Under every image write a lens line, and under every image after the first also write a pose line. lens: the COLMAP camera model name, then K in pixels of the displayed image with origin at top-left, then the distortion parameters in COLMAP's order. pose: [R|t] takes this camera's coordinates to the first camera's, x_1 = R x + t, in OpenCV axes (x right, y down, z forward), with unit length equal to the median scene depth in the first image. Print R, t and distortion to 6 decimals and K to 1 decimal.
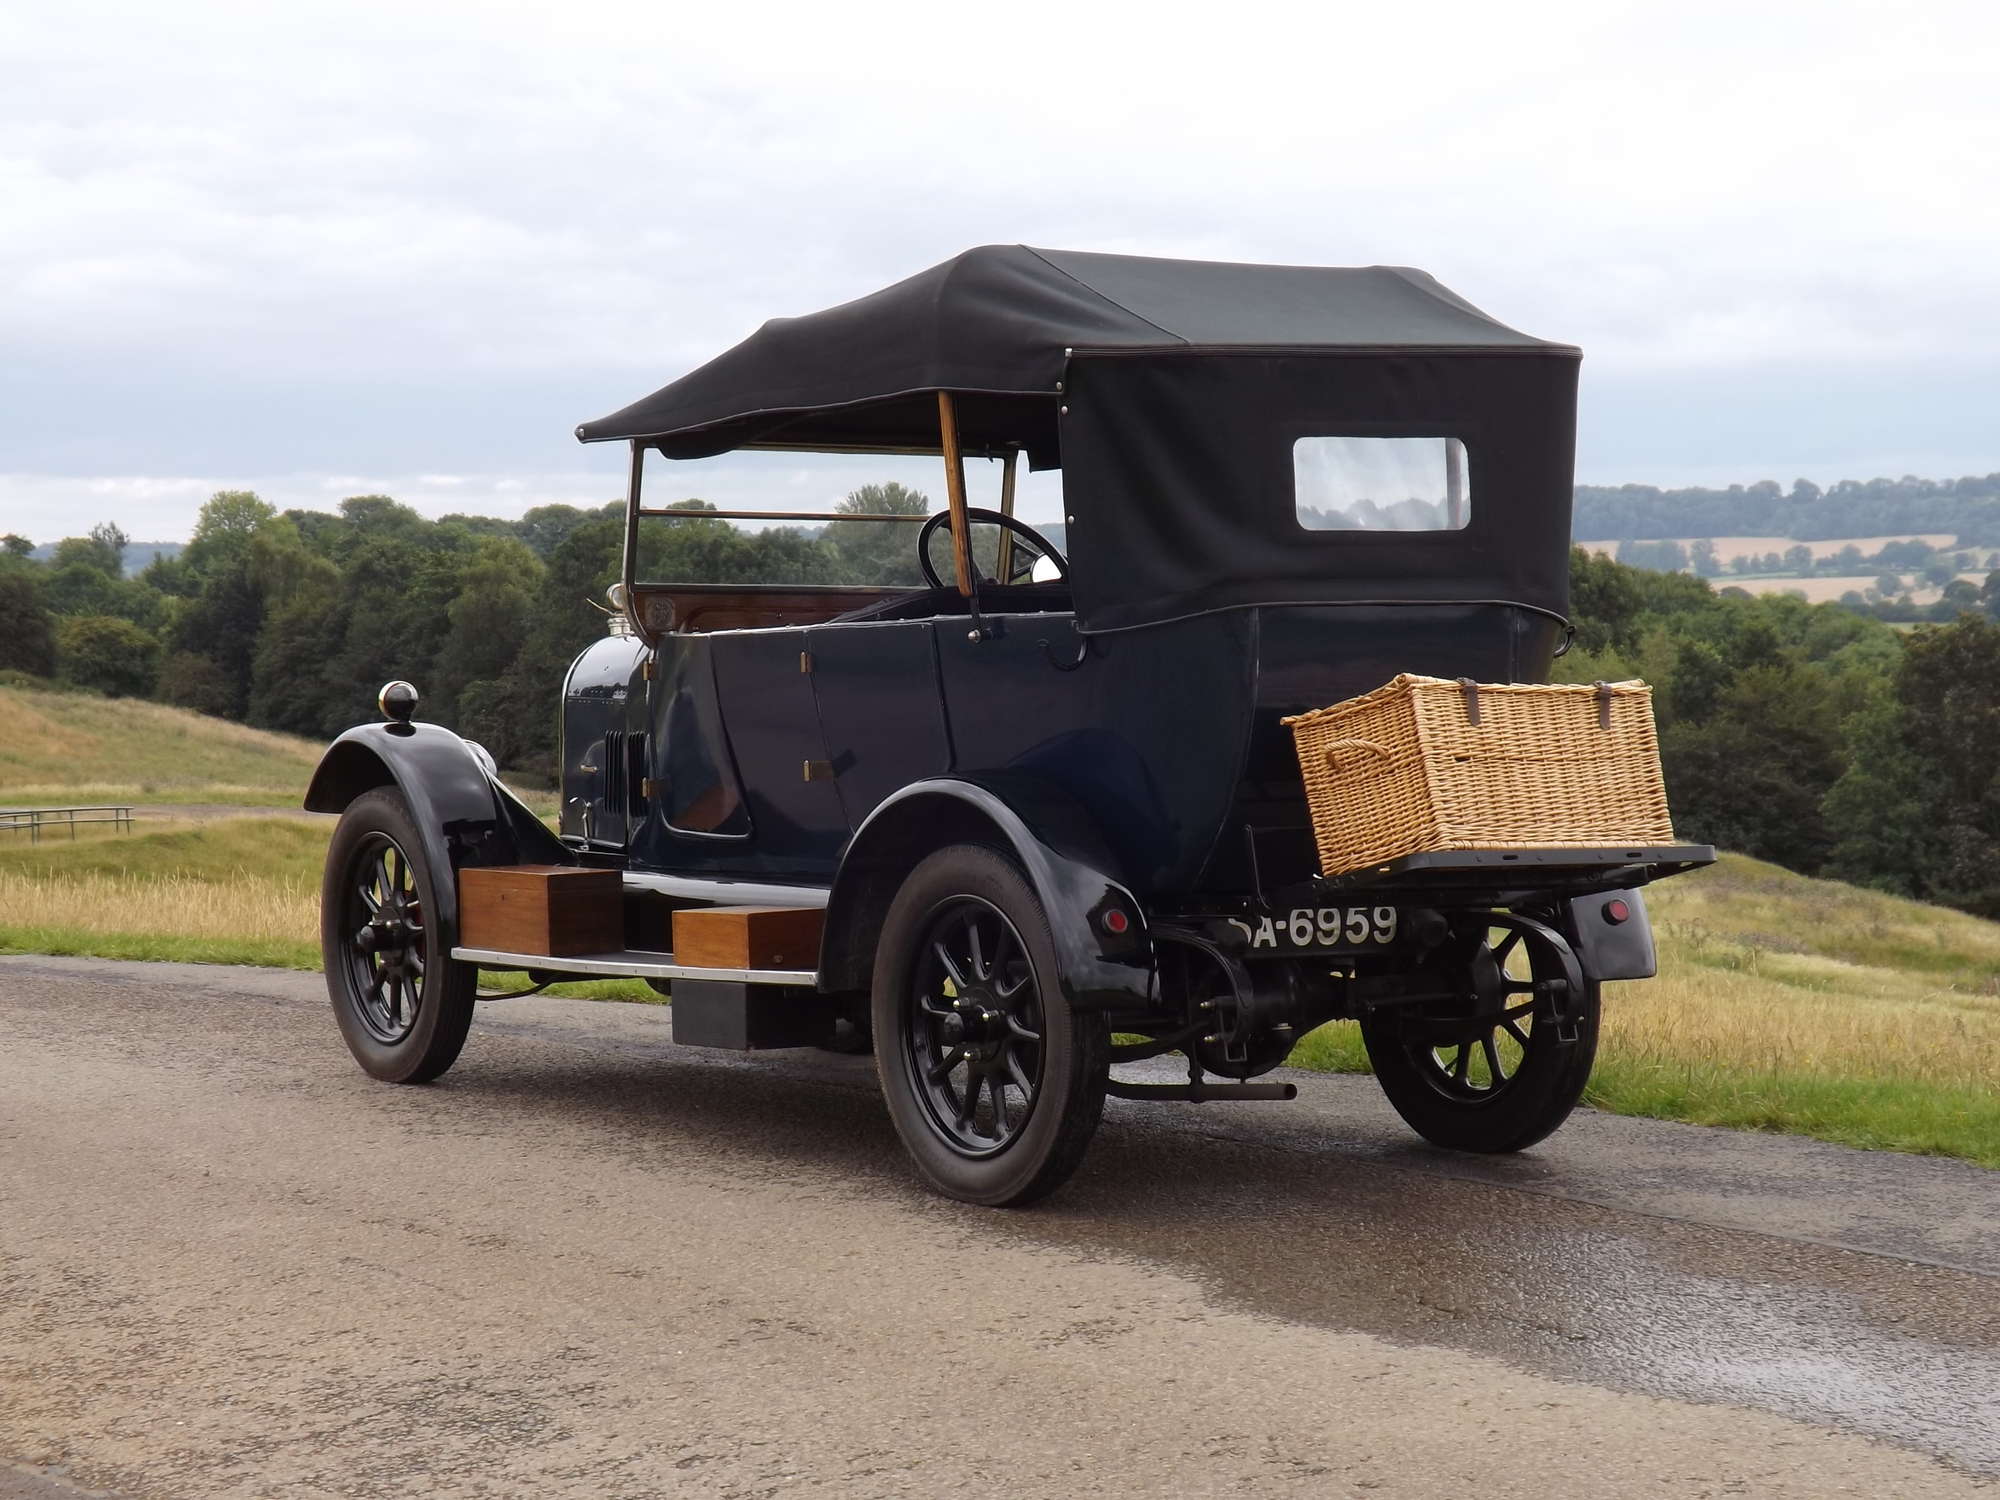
lens RADIAL K [[4470.5, 0, 1004.2], [0, 4470.5, 745.8], [0, 0, 1]] dist [0.059245, 0.000000]
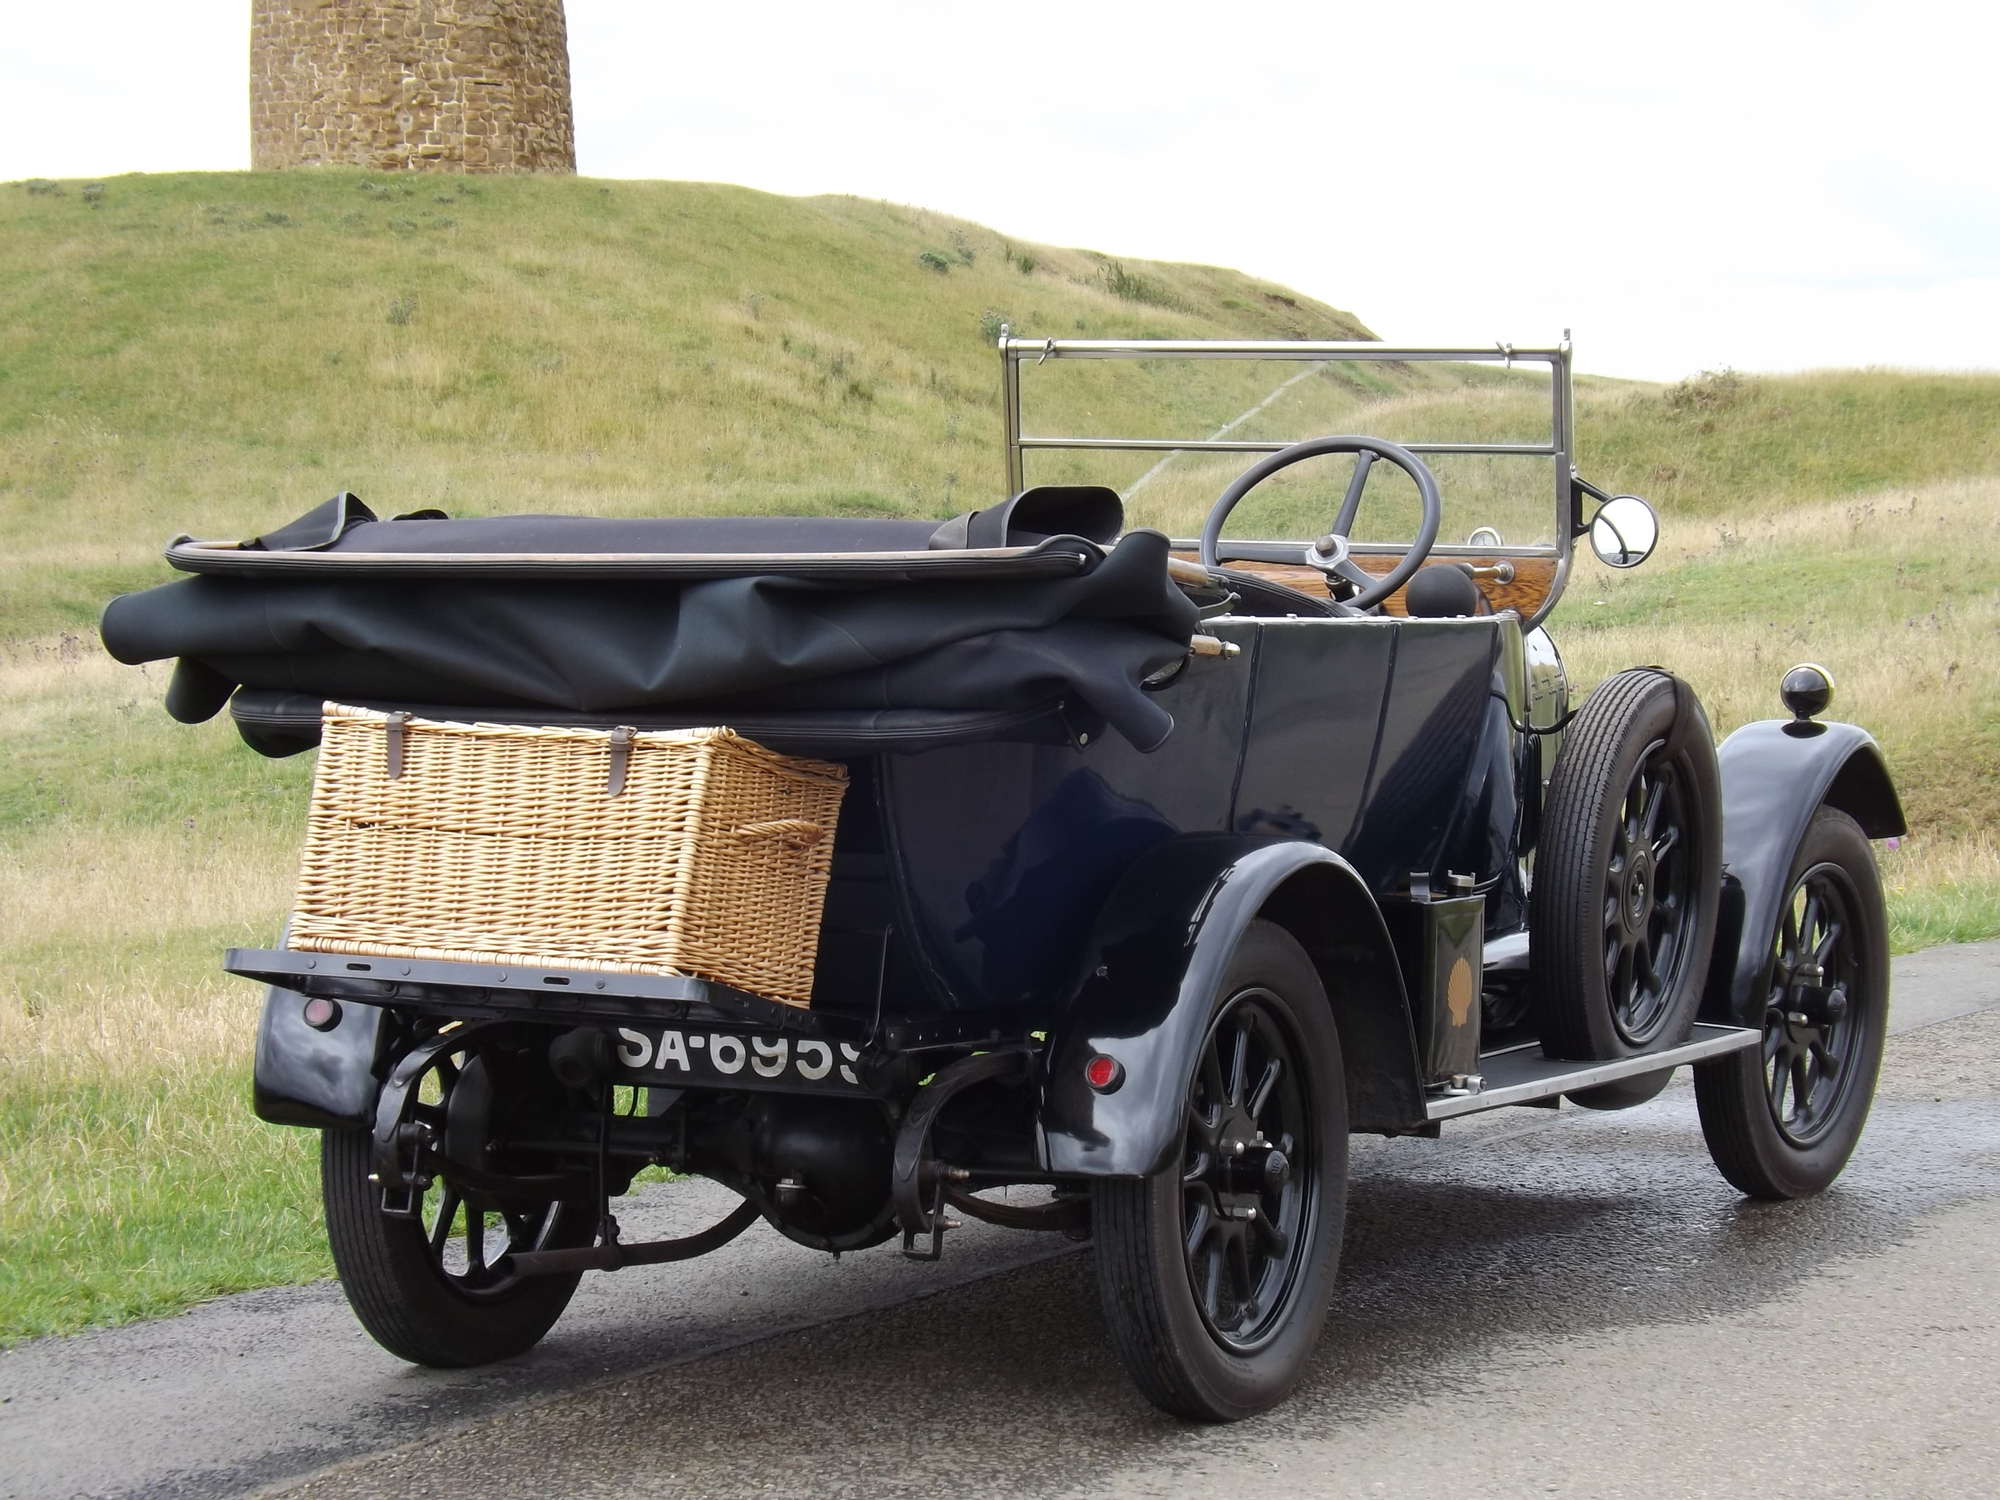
lens RADIAL K [[5657.9, 0, 950.6], [0, 5657.9, 862.0], [0, 0, 1]] dist [0.550228, 0.000000]
pose [[0.501223, 0.069859, -0.862493, 0.872353], [-0.029967, 0.997539, 0.063383, -0.048098], [0.864799, -0.005923, 0.502083, 0.581863]]
